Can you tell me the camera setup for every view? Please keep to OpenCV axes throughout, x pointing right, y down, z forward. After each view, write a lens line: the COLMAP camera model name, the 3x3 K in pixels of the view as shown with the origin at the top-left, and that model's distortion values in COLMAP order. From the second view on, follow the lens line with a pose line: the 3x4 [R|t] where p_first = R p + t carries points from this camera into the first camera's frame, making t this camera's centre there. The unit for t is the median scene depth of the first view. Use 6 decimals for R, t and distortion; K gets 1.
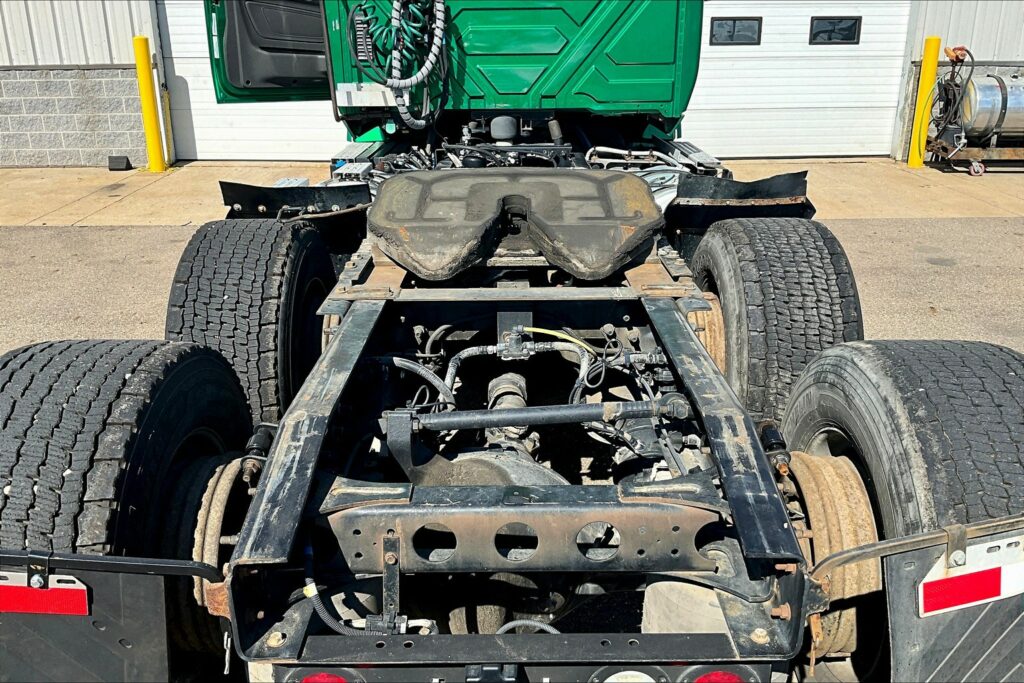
lens RADIAL K [[839.5, 0, 506.7], [0, 839.5, 345.6], [0, 0, 1]] dist [0.071397, -0.132160]
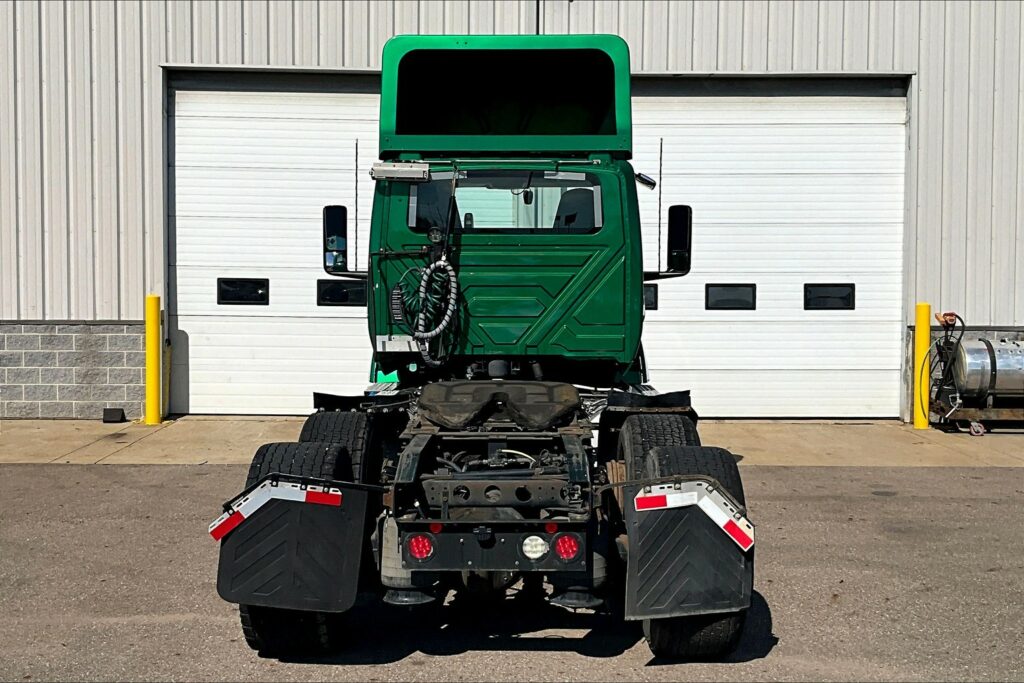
lens RADIAL K [[1429.8, 0, 512.0], [0, 1429.8, 341.5], [0, 0, 1]] dist [-0.008550, -0.010703]
pose [[0.999924, 0.010703, -0.006113, 0.024889], [-0.012058, 0.952182, -0.305294, 0.304289], [0.002553, 0.305344, 0.952239, -0.904933]]
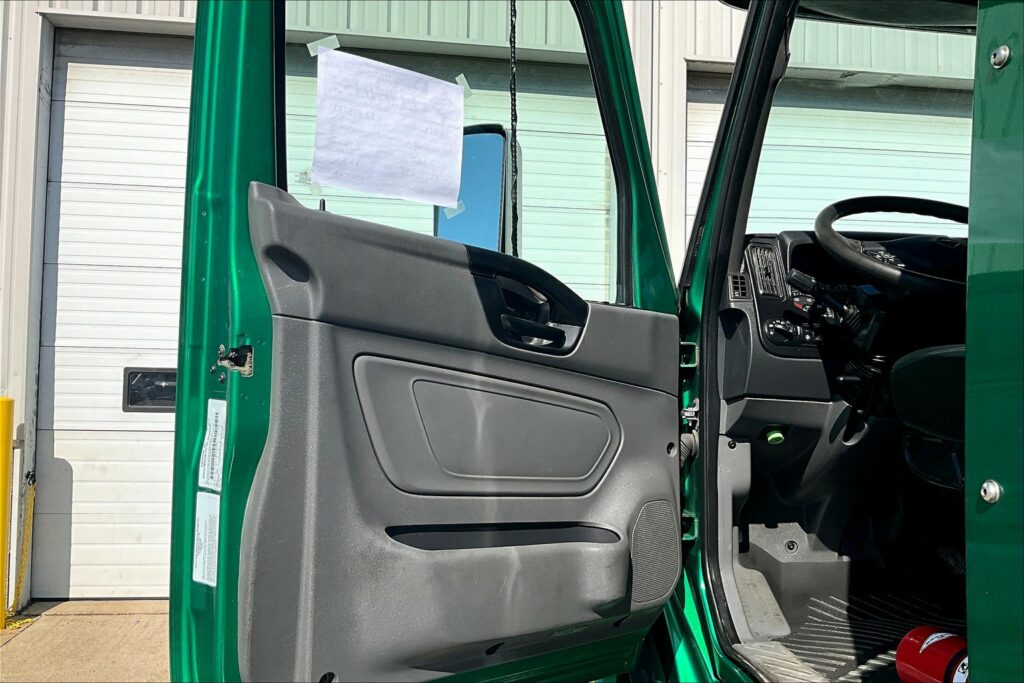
lens RADIAL K [[839.5, 0, 506.7], [0, 839.5, 345.6], [0, 0, 1]] dist [0.071397, -0.132160]
pose [[0.992462, 0.022151, 0.120531, -0.220167], [0.025172, 0.925710, -0.377395, -0.235785], [-0.119937, 0.377585, 0.918175, 0.571571]]
